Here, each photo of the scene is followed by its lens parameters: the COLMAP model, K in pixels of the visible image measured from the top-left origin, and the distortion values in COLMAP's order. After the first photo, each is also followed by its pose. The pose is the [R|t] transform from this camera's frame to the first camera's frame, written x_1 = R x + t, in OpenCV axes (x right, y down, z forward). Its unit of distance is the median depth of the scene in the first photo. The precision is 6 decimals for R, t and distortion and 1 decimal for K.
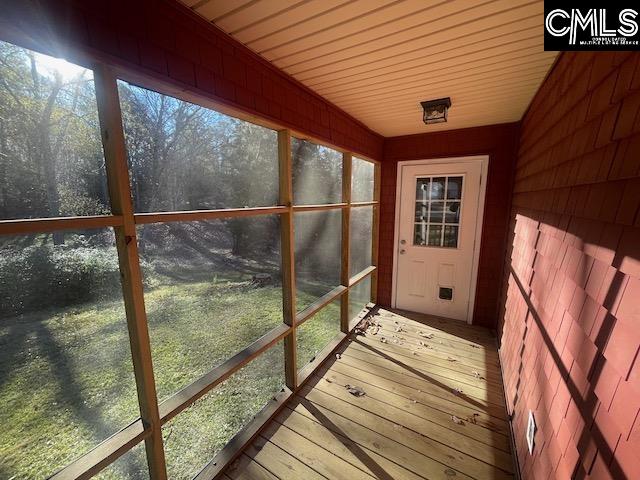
lens RADIAL K [[258.3, 0, 319.3], [0, 258.3, 238.4], [0, 0, 1]] dist [-0.001327, -0.000065]
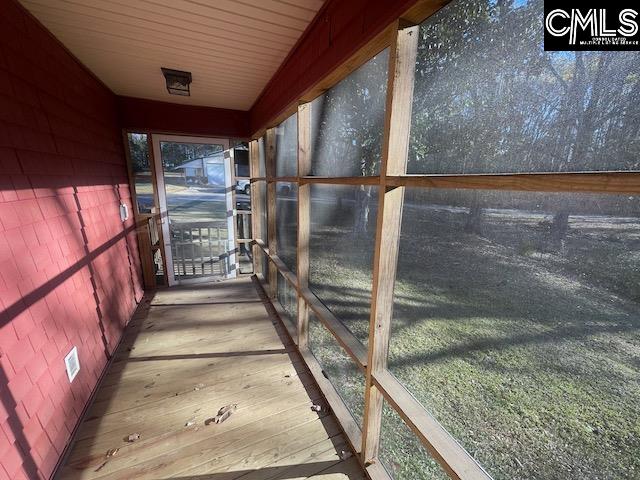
lens RADIAL K [[258.3, 0, 319.3], [0, 258.3, 242.5], [0, 0, 1]] dist [-0.001327, -0.000065]
pose [[-0.580644, 0.187616, -0.792245, 0.578288], [-0.142536, 0.934632, 0.325802, -0.181101], [0.801583, 0.302099, -0.515946, 1.367327]]
